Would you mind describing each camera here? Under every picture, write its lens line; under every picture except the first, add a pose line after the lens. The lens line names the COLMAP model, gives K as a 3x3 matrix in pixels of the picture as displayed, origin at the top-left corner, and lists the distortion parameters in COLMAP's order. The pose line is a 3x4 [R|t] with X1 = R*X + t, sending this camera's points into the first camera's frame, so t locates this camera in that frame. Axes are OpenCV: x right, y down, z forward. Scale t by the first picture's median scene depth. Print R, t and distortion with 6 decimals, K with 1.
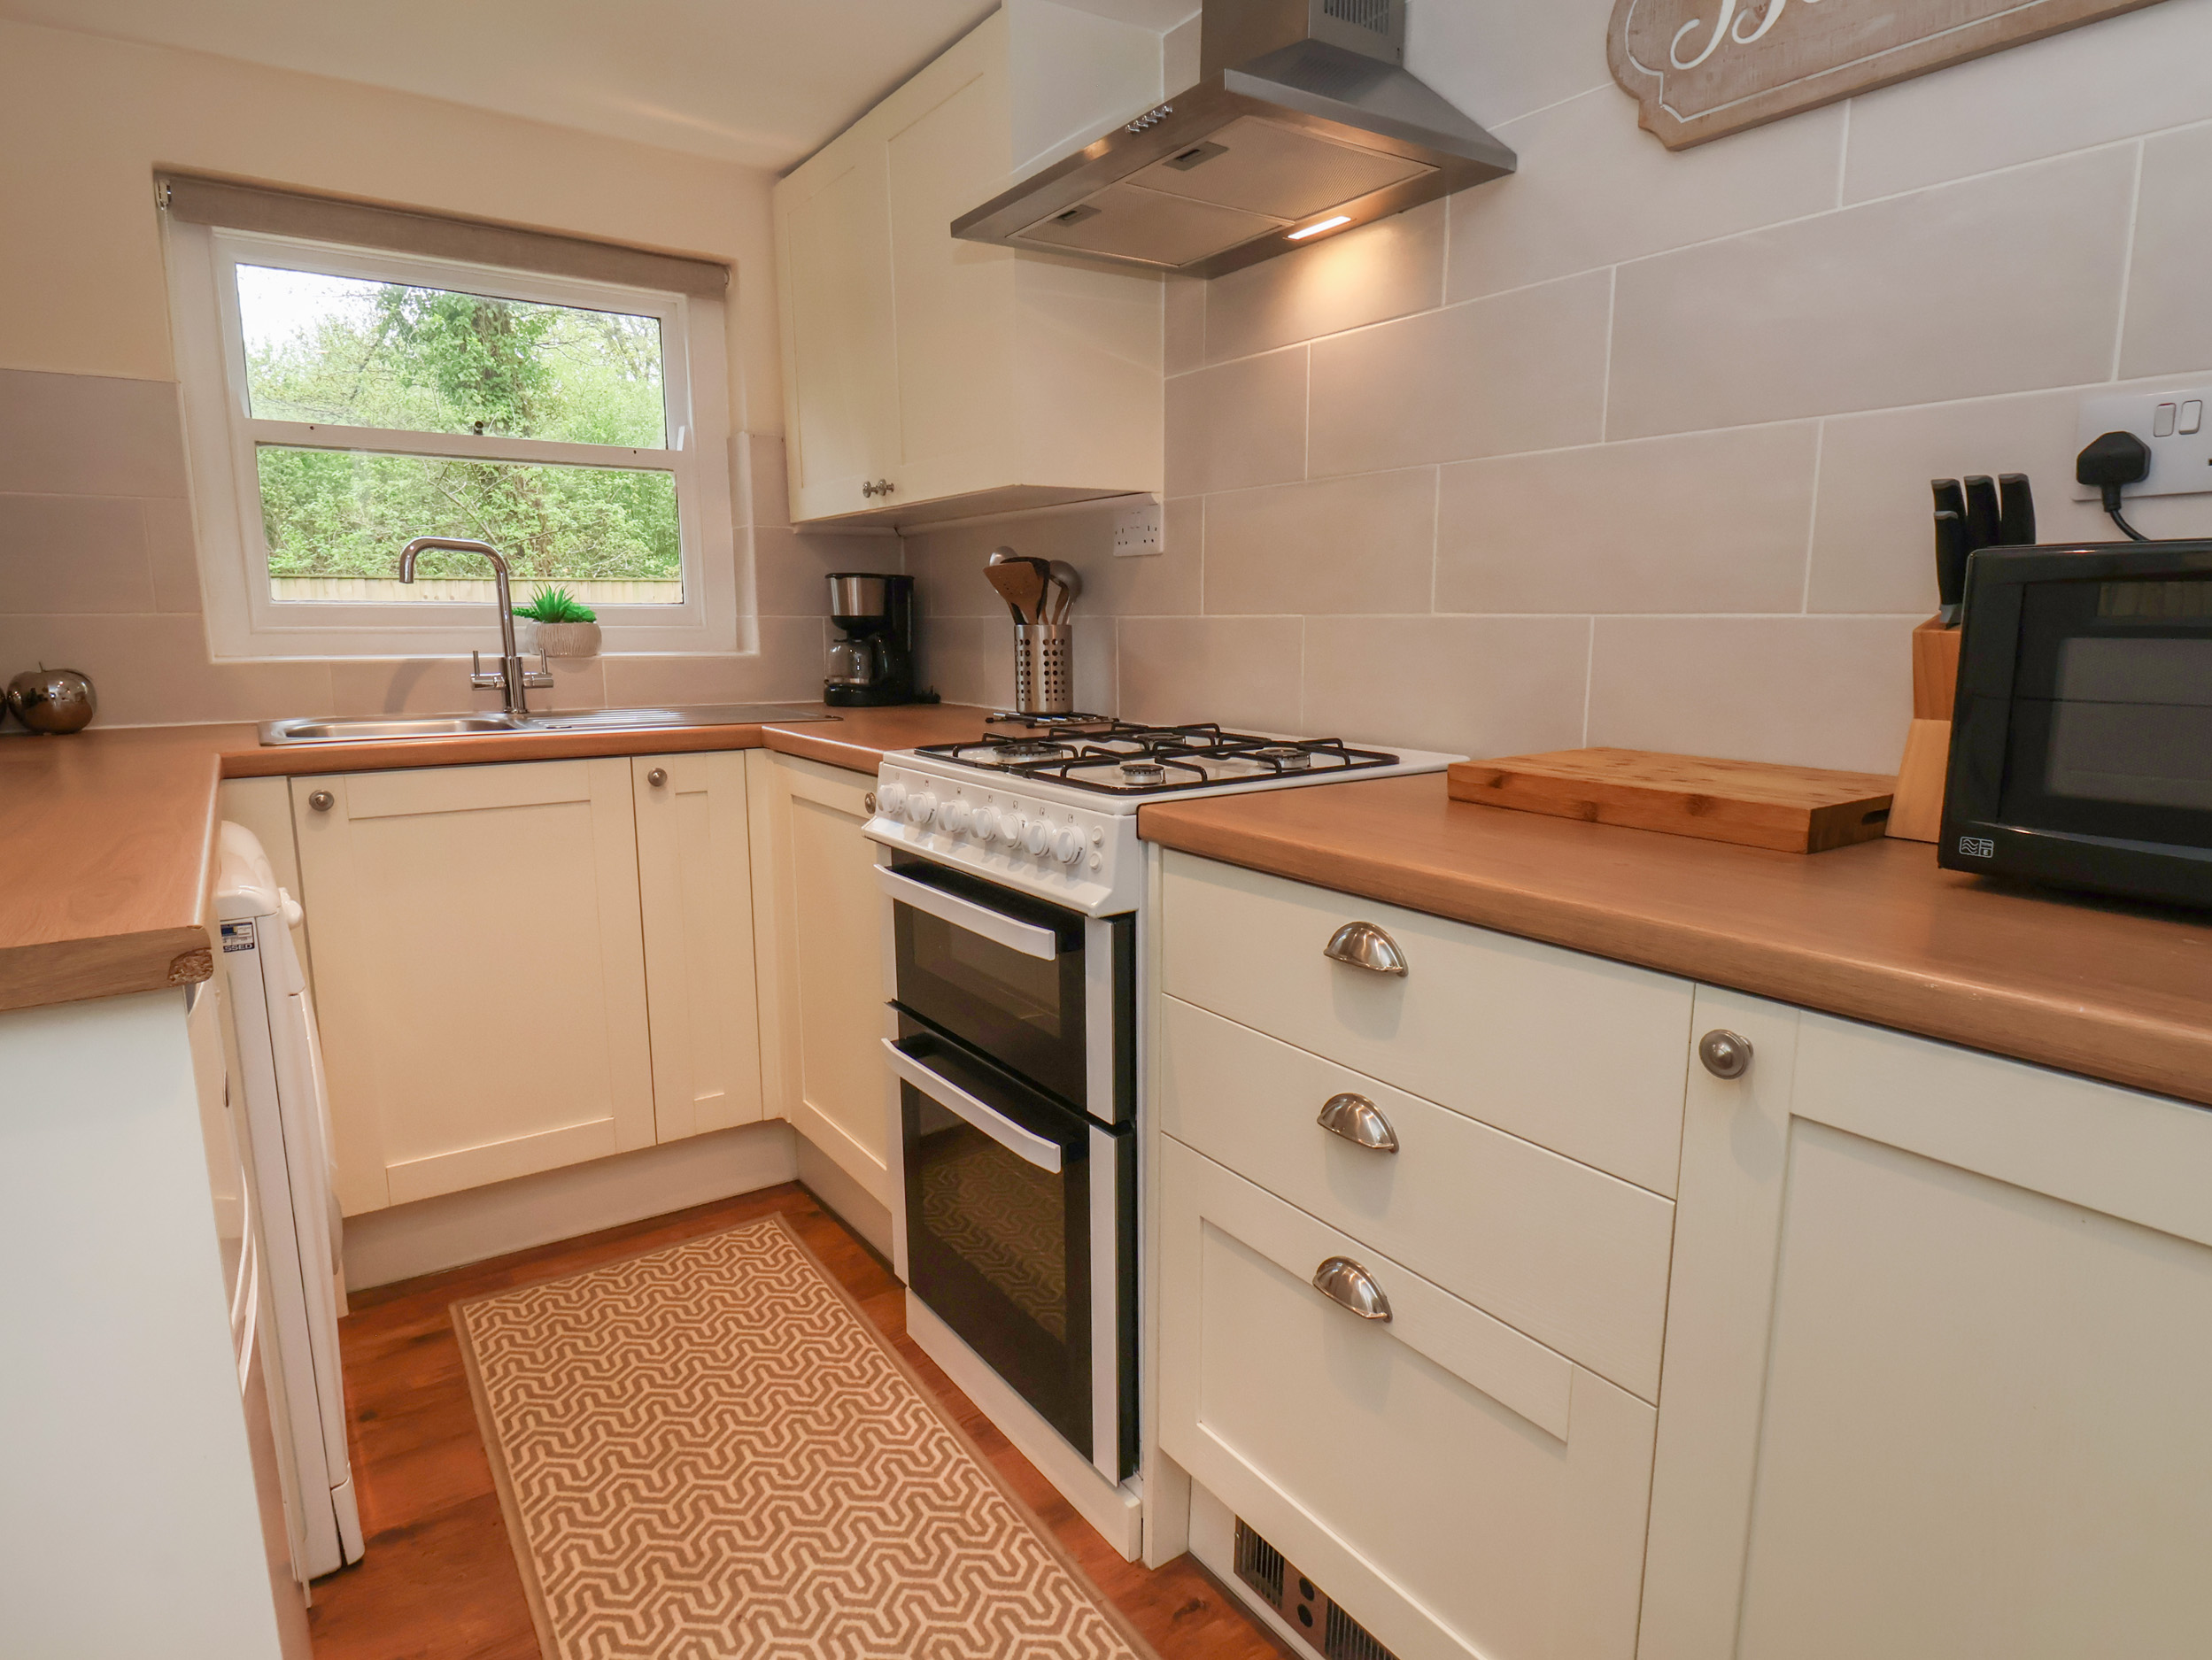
lens RADIAL K [[1206.6, 0, 1110.2], [0, 1206.6, 827.3], [0, 0, 1]] dist [0.001529, -0.010871]
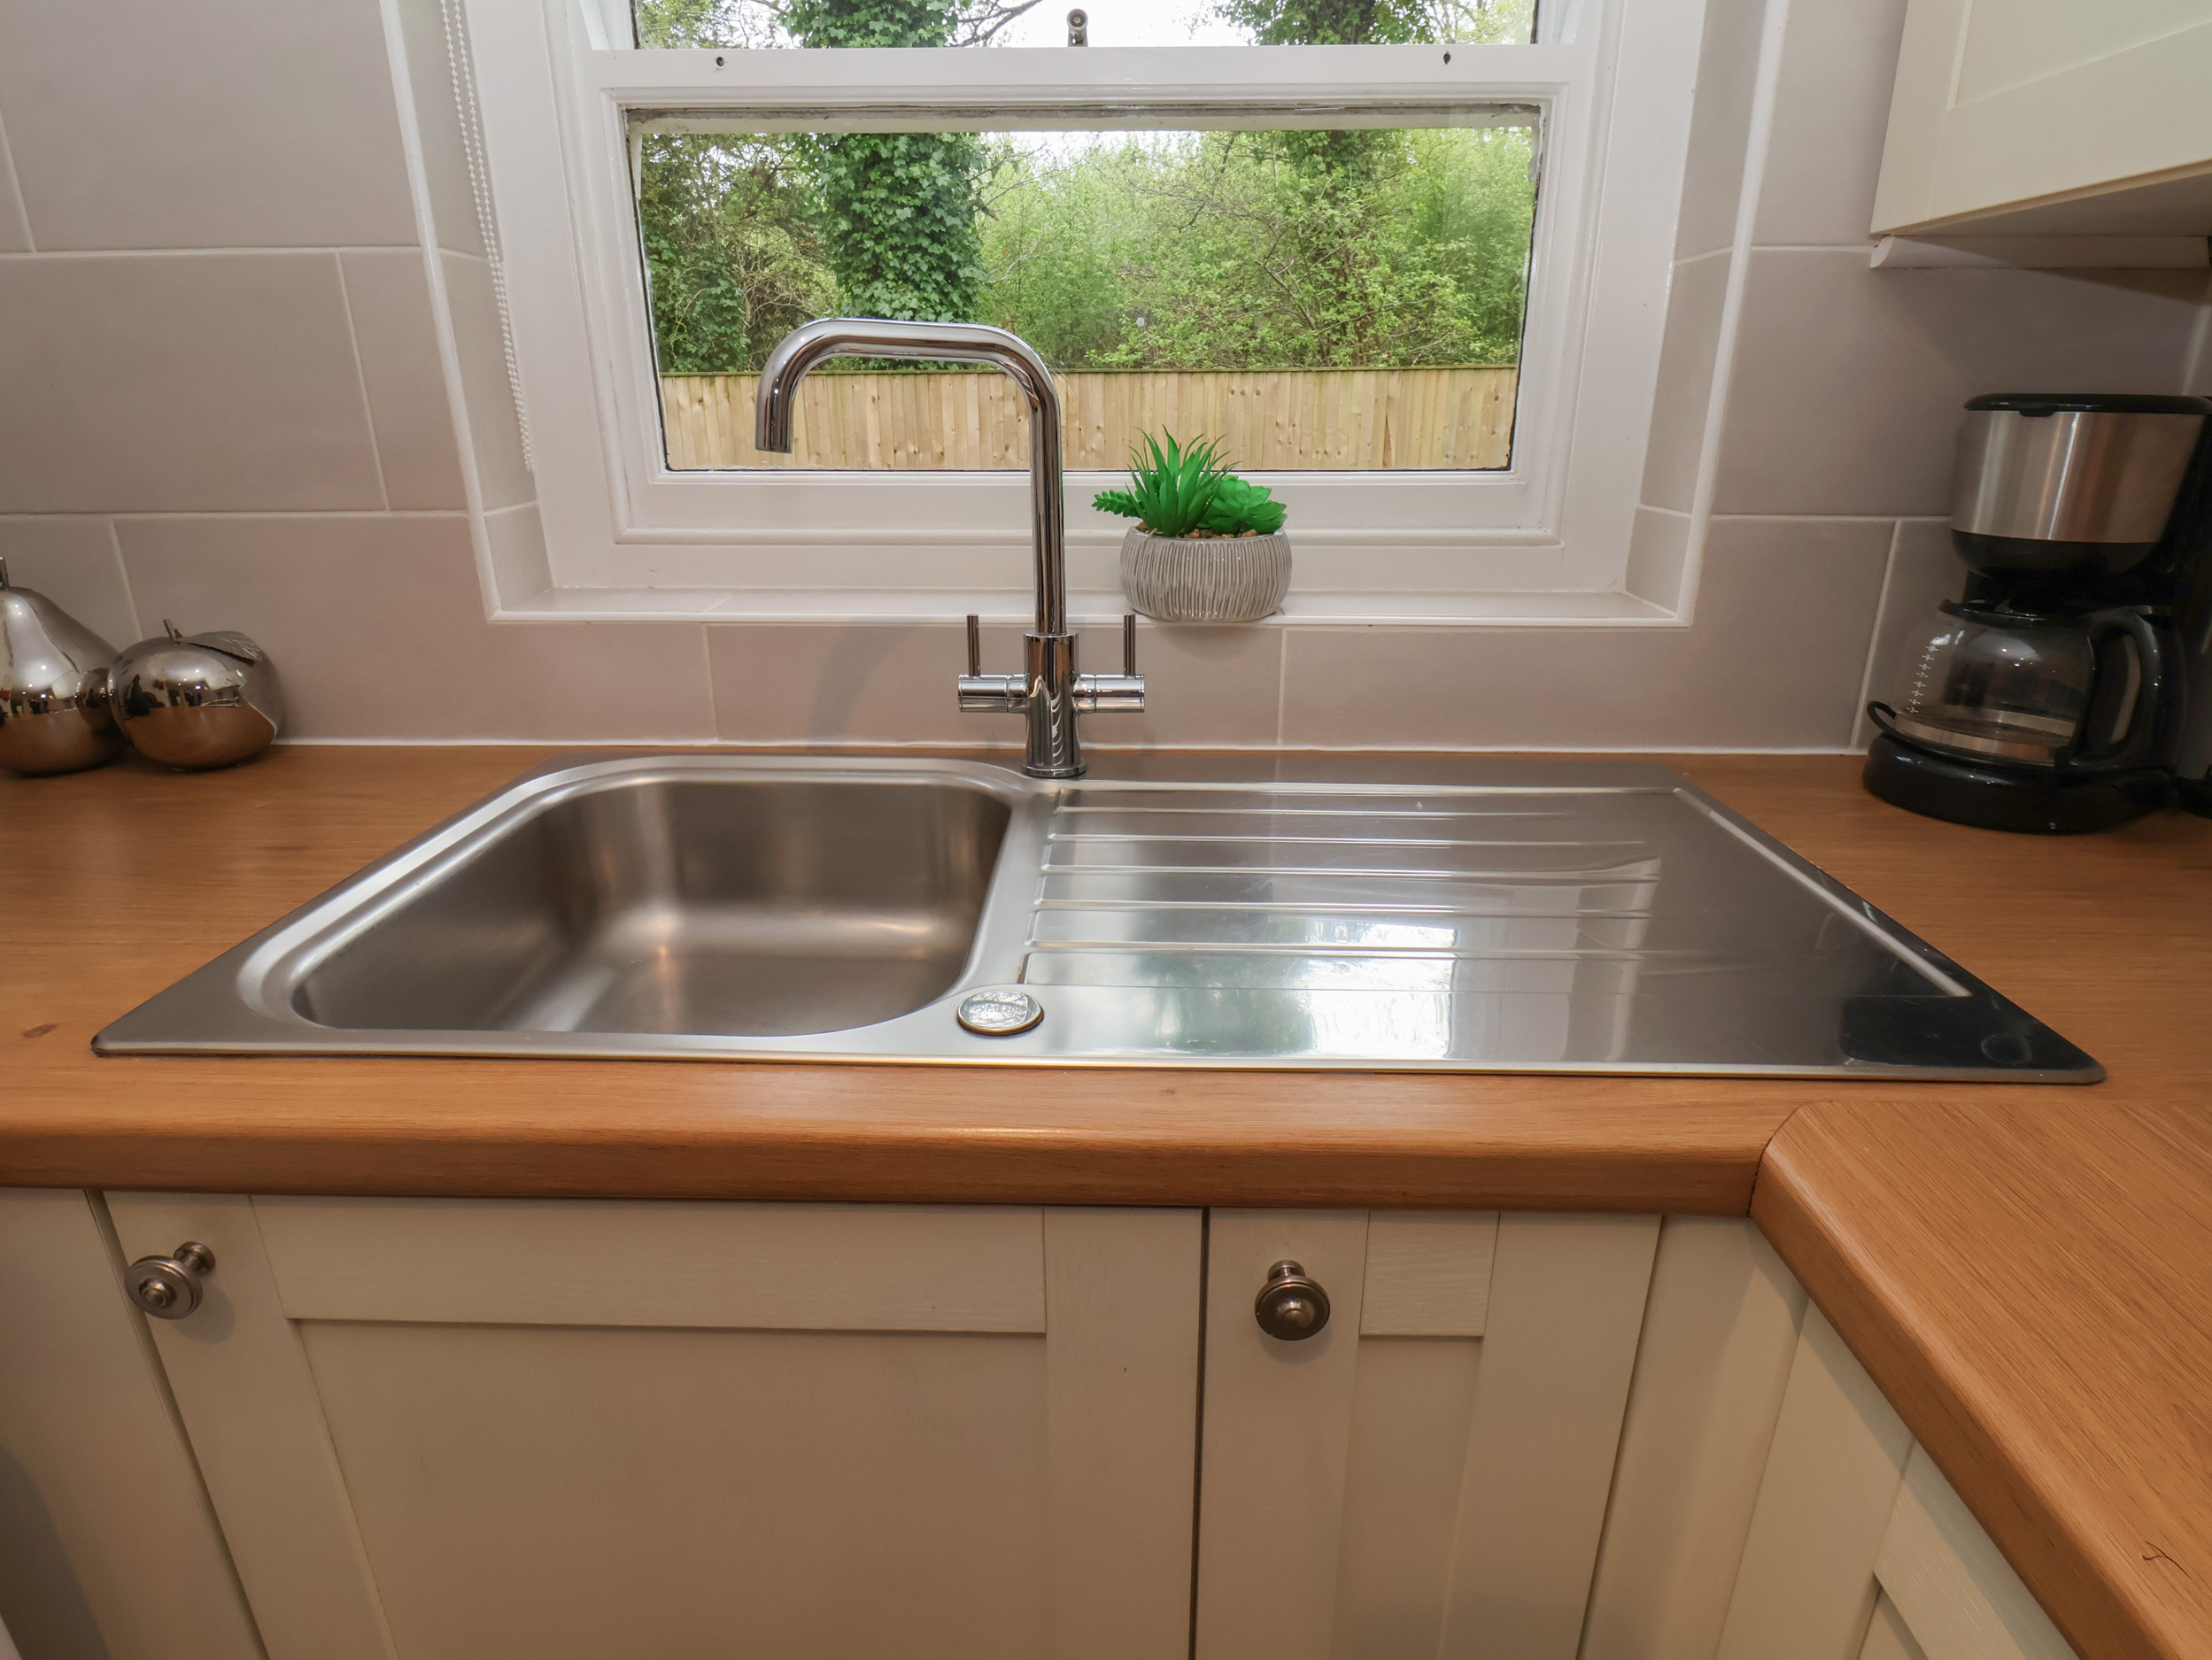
lens RADIAL K [[1206.6, 0, 1110.2], [0, 1206.6, 827.3], [0, 0, 1]] dist [0.001529, -0.010871]
pose [[0.806585, 0.195899, -0.557714, -0.216689], [-0.100633, 0.975223, 0.197013, -0.137849], [0.582490, -0.102783, 0.806313, 0.596417]]
